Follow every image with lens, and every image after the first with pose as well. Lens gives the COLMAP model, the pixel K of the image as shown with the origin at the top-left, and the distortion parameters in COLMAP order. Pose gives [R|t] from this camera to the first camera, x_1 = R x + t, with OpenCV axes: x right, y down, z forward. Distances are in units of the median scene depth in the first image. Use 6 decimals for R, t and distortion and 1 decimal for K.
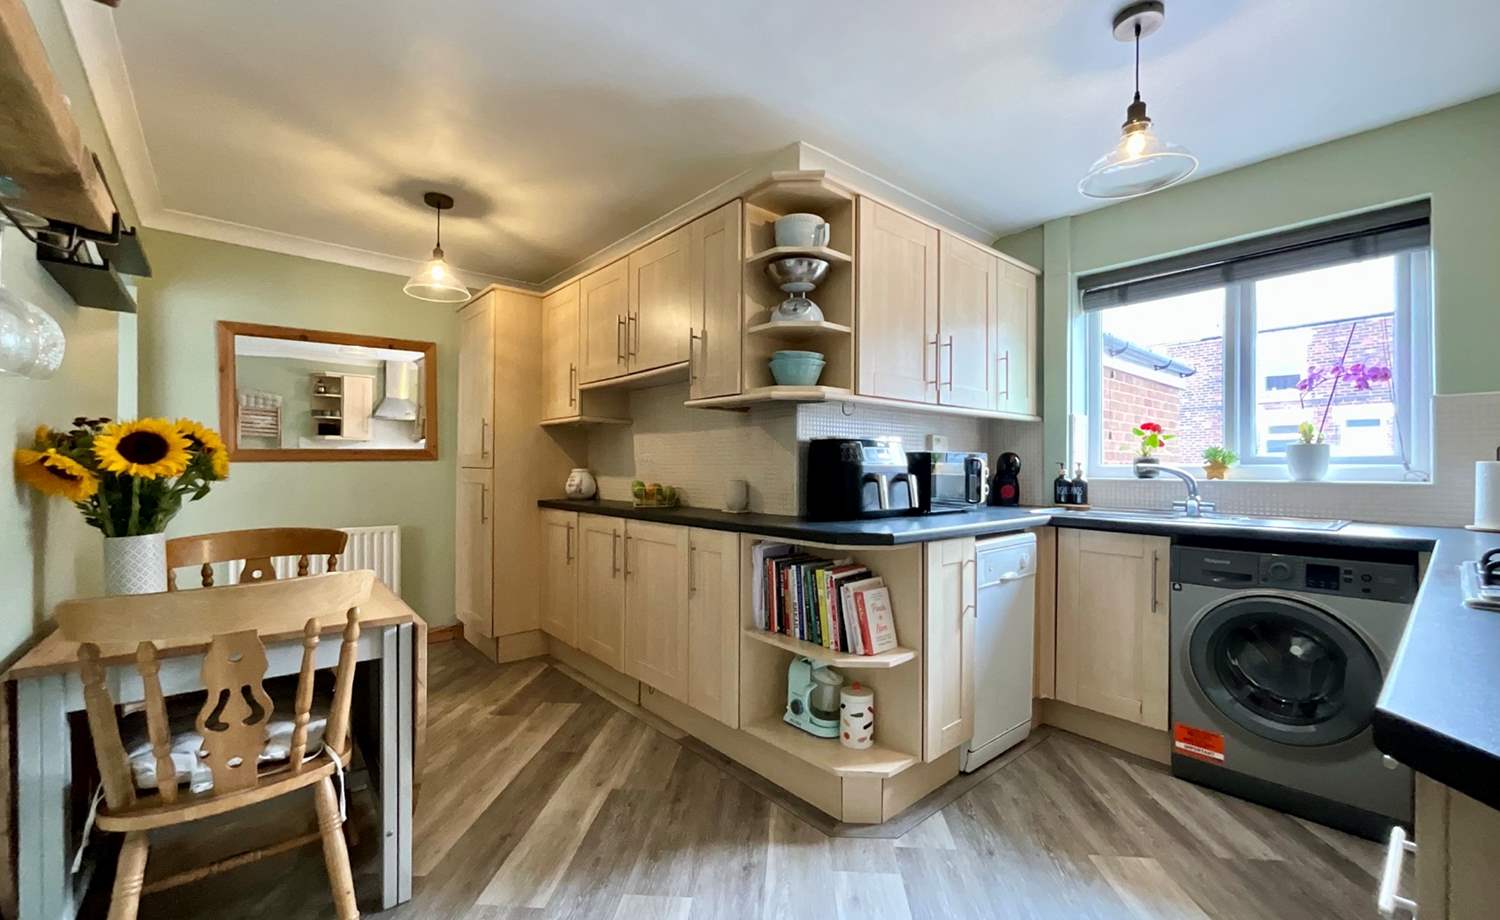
lens RADIAL K [[621.6, 0, 750.0], [0, 621.6, 460.0], [0, 0, 1]] dist [-0.000359, -0.000031]
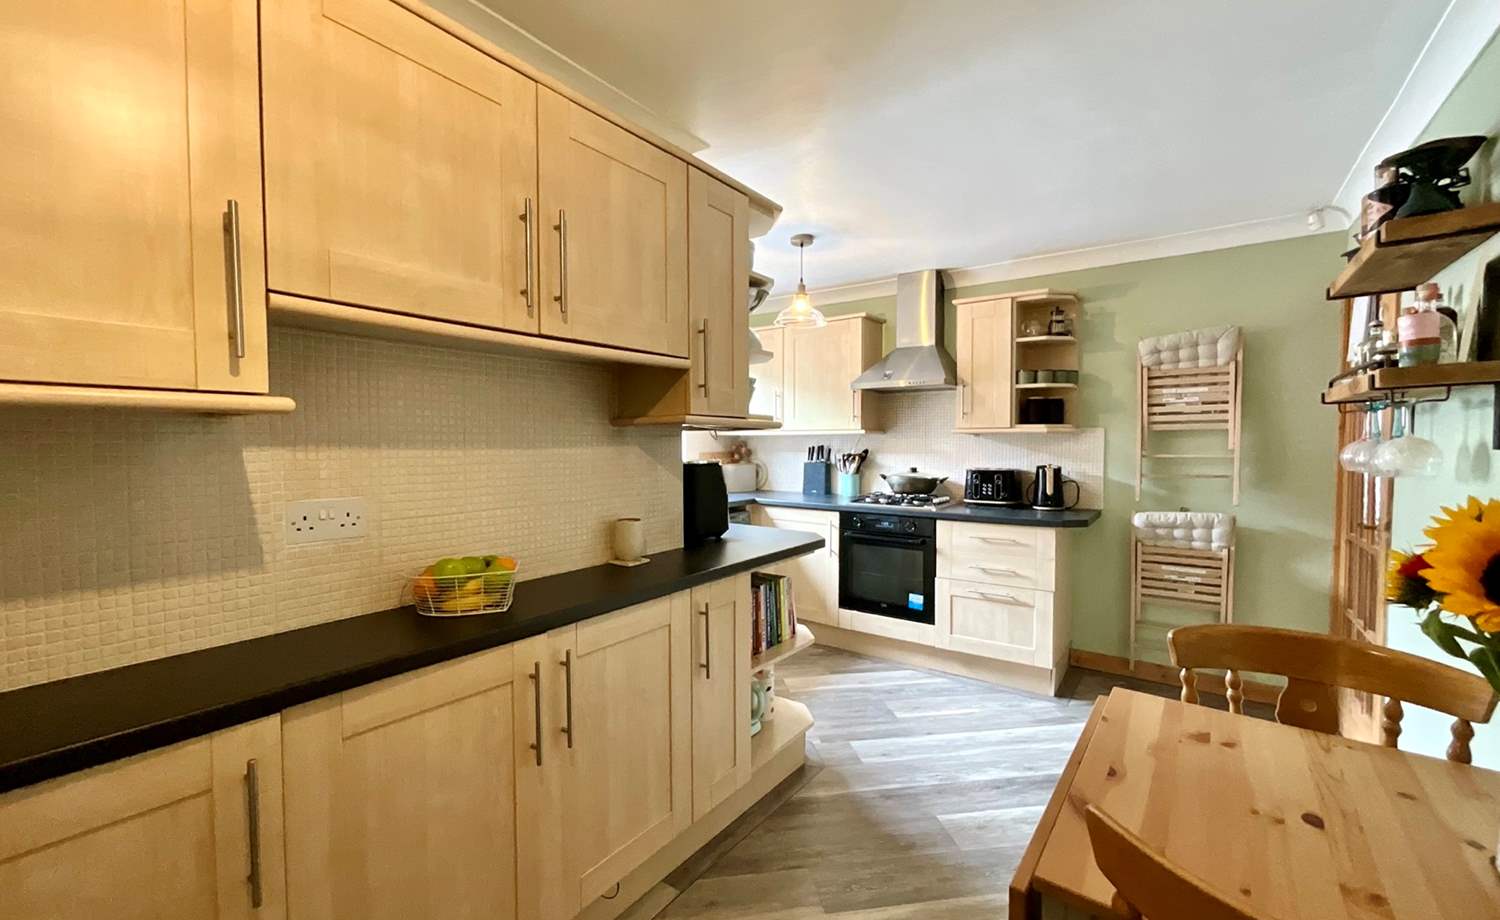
lens RADIAL K [[621.6, 0, 750.0], [0, 621.6, 460.0], [0, 0, 1]] dist [-0.000359, -0.000031]
pose [[-0.247255, -0.034701, 0.968329, -0.931316], [-0.017638, 0.999354, 0.031309, -0.075435], [-0.968790, -0.009338, -0.247707, 1.269091]]
